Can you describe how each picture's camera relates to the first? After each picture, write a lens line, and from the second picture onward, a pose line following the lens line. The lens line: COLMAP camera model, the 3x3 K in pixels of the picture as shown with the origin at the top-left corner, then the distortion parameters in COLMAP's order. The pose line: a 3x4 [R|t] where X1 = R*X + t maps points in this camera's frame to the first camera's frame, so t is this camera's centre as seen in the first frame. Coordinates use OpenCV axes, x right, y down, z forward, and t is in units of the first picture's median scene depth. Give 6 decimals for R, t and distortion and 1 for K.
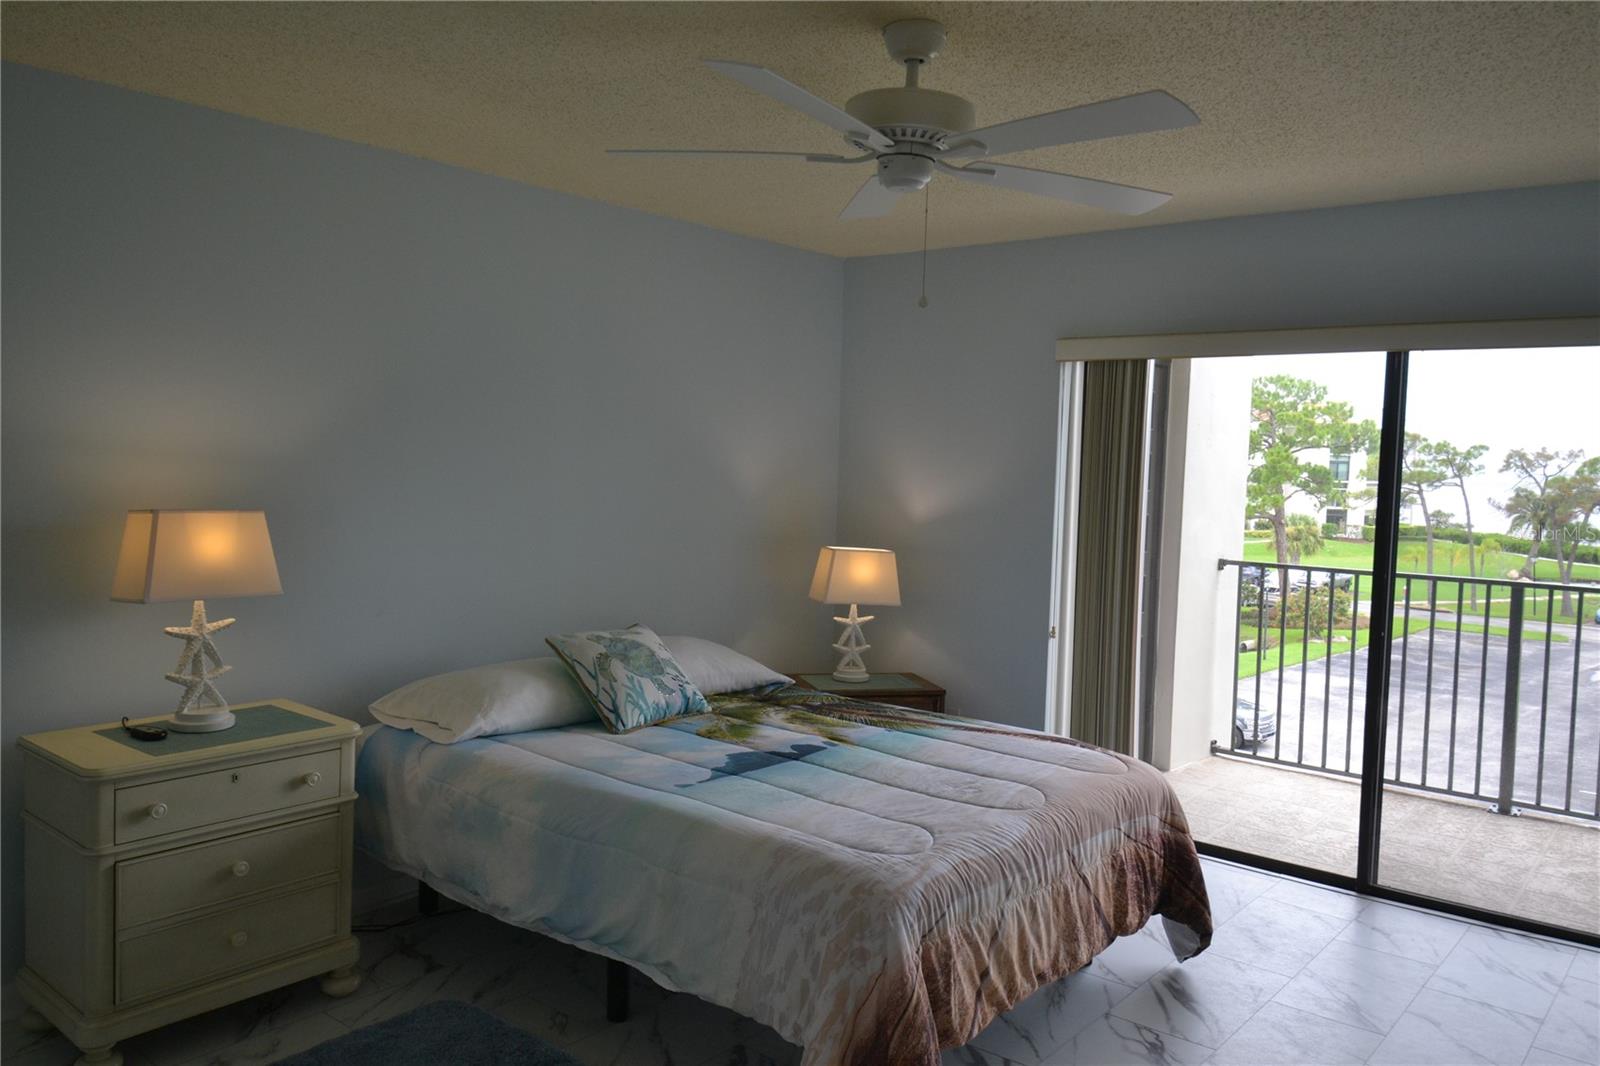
lens RADIAL K [[1202.7, 0, 800.0], [0, 1202.7, 533.0], [0, 0, 1]] dist [0.054631, -0.063400]
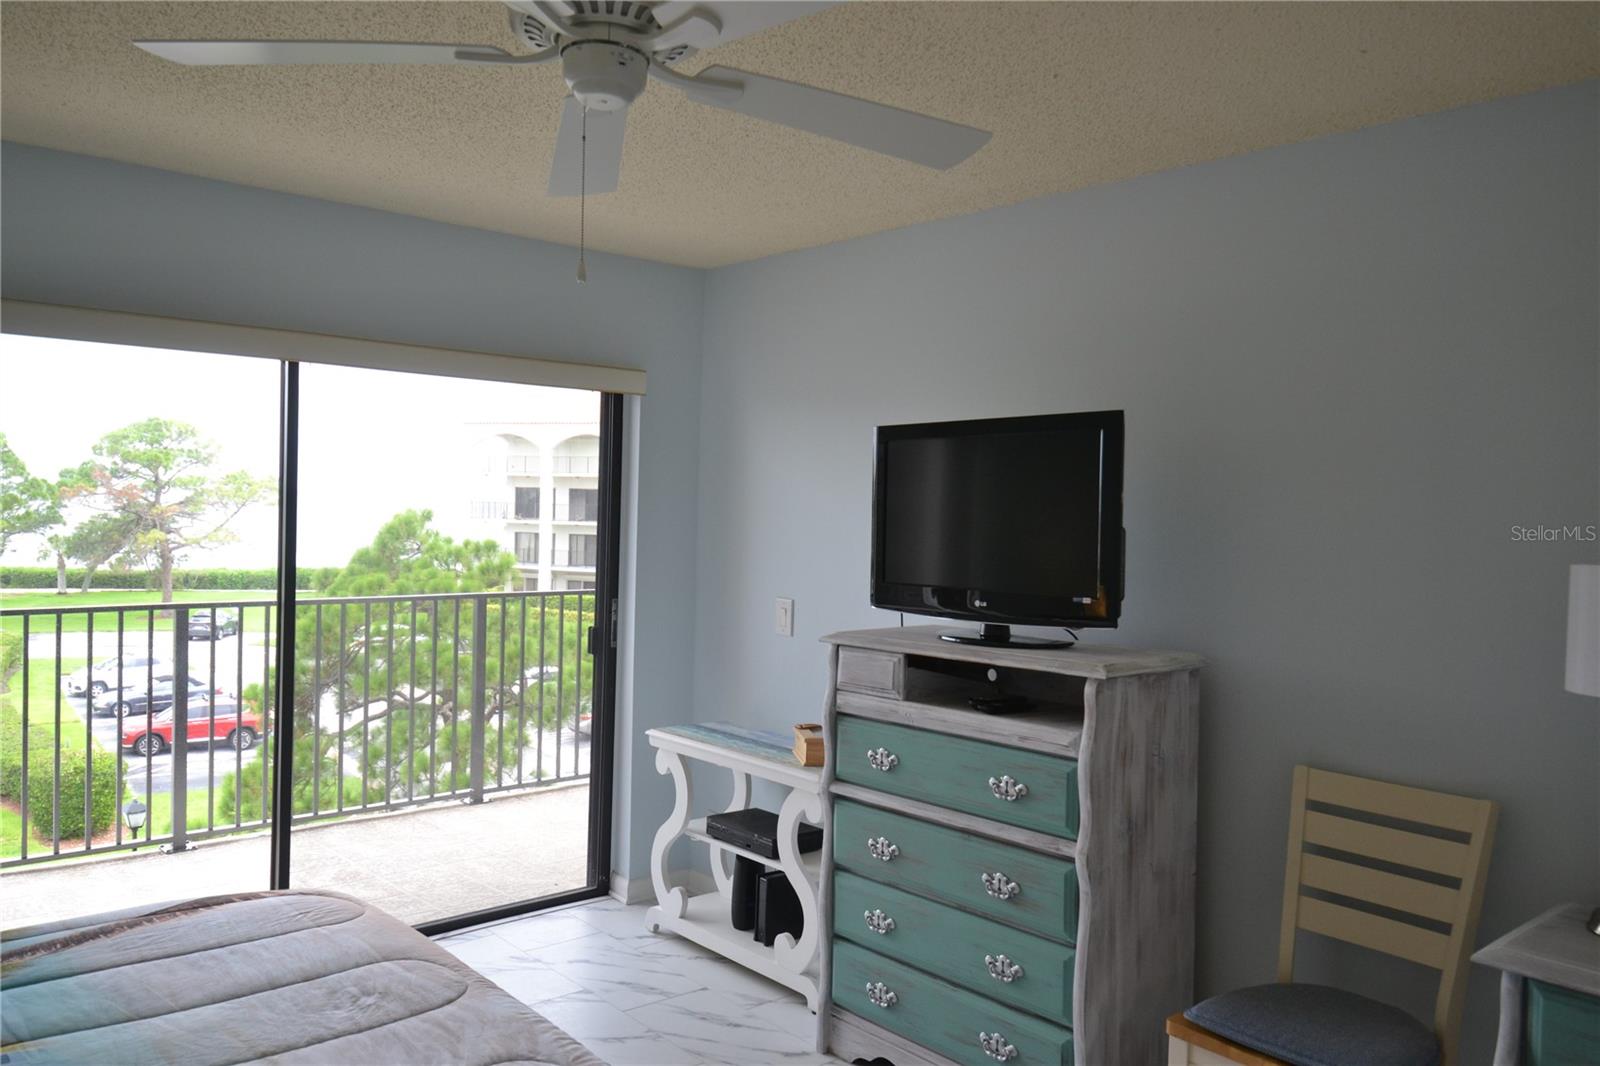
lens RADIAL K [[1202.7, 0, 800.0], [0, 1202.7, 533.0], [0, 0, 1]] dist [0.054631, -0.063400]
pose [[0.178715, -0.047369, 0.982760, -0.409048], [0.049716, 0.997999, 0.039063, -0.046673], [-0.982644, 0.041878, 0.180712, 0.589251]]
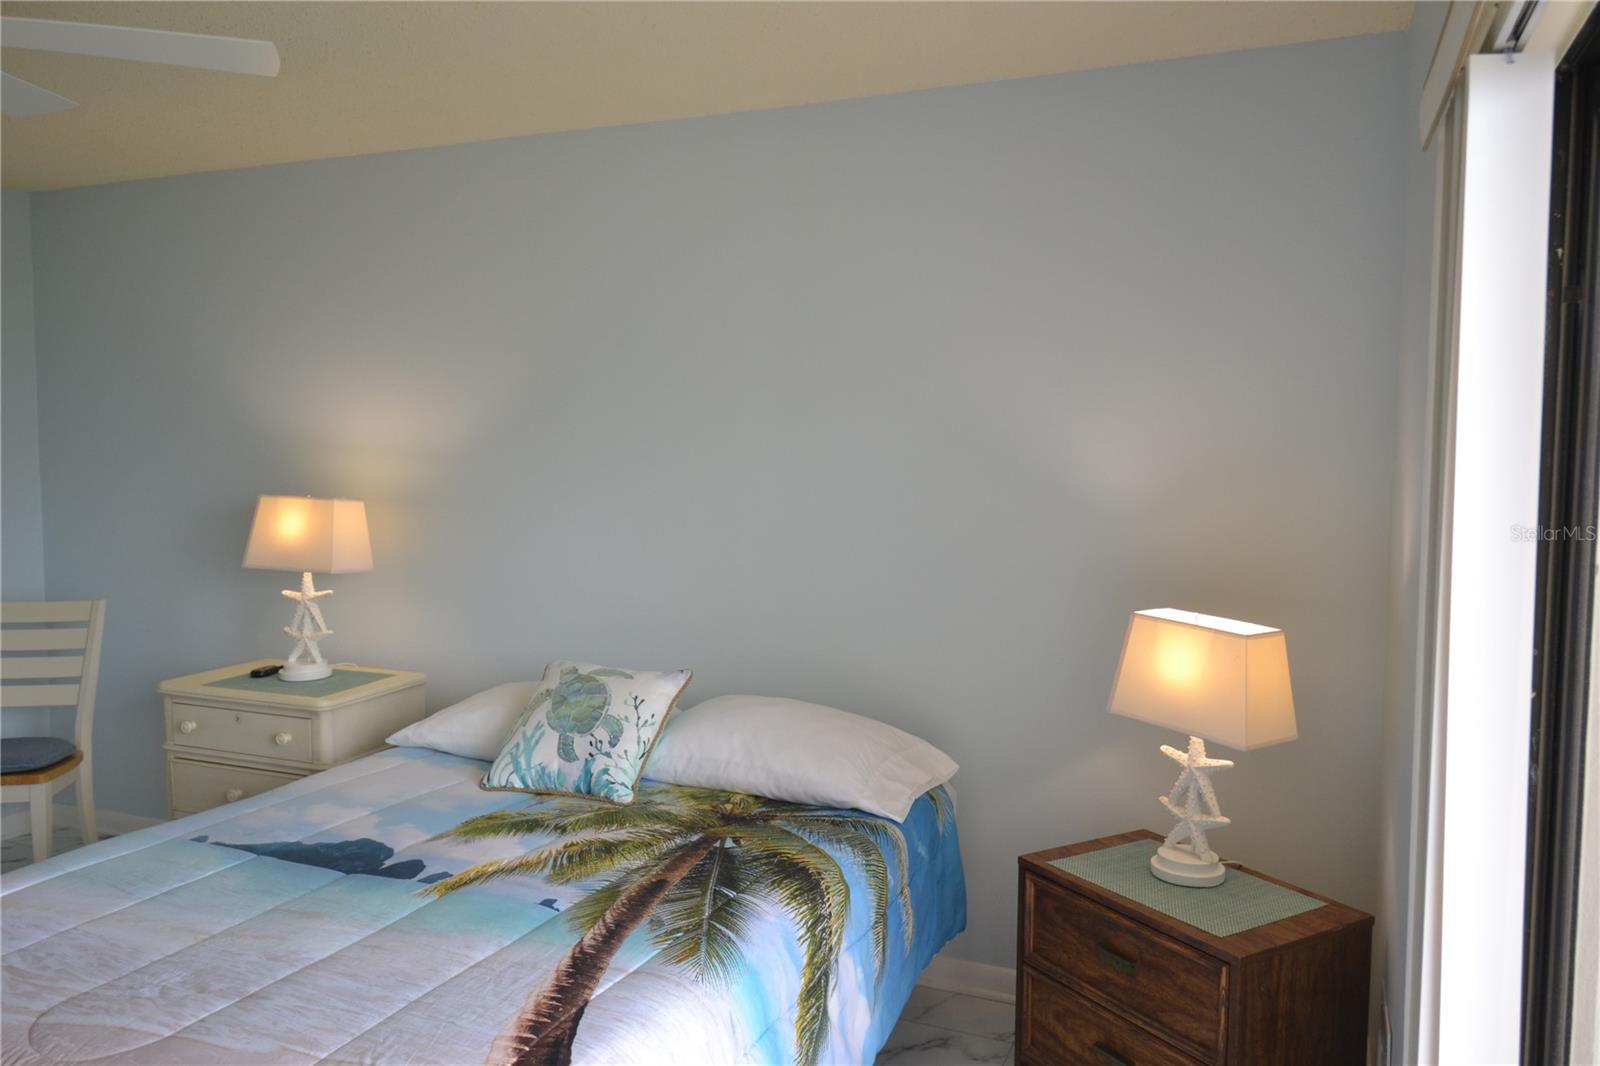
lens RADIAL K [[1202.7, 0, 800.0], [0, 1202.7, 533.0], [0, 0, 1]] dist [0.054631, -0.063400]
pose [[0.278117, 0.041231, -0.959662, 0.718168], [-0.059203, 0.997915, 0.025717, -0.038535], [0.958721, 0.049663, 0.279978, 1.031111]]
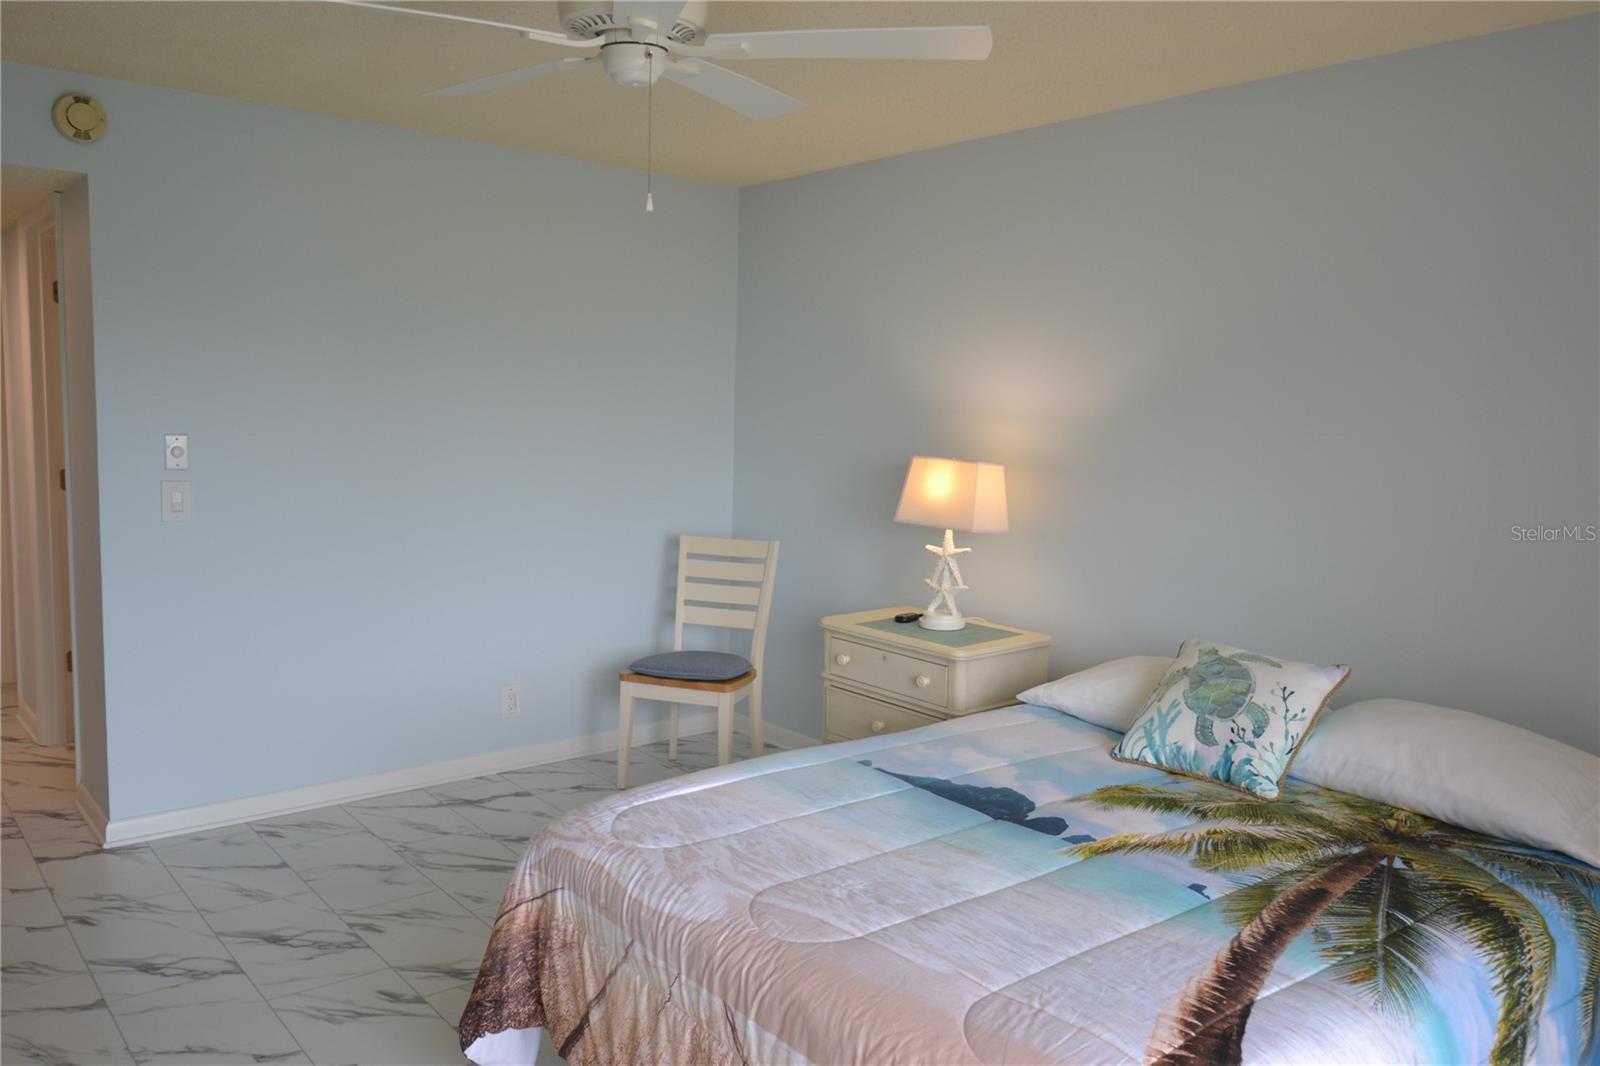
lens RADIAL K [[1202.7, 0, 800.0], [0, 1202.7, 533.0], [0, 0, 1]] dist [0.054631, -0.063400]
pose [[-0.193877, 0.069566, -0.978556, 0.712429], [-0.098827, 0.991023, 0.090032, -0.035956], [0.976035, 0.114163, -0.185261, 0.987860]]
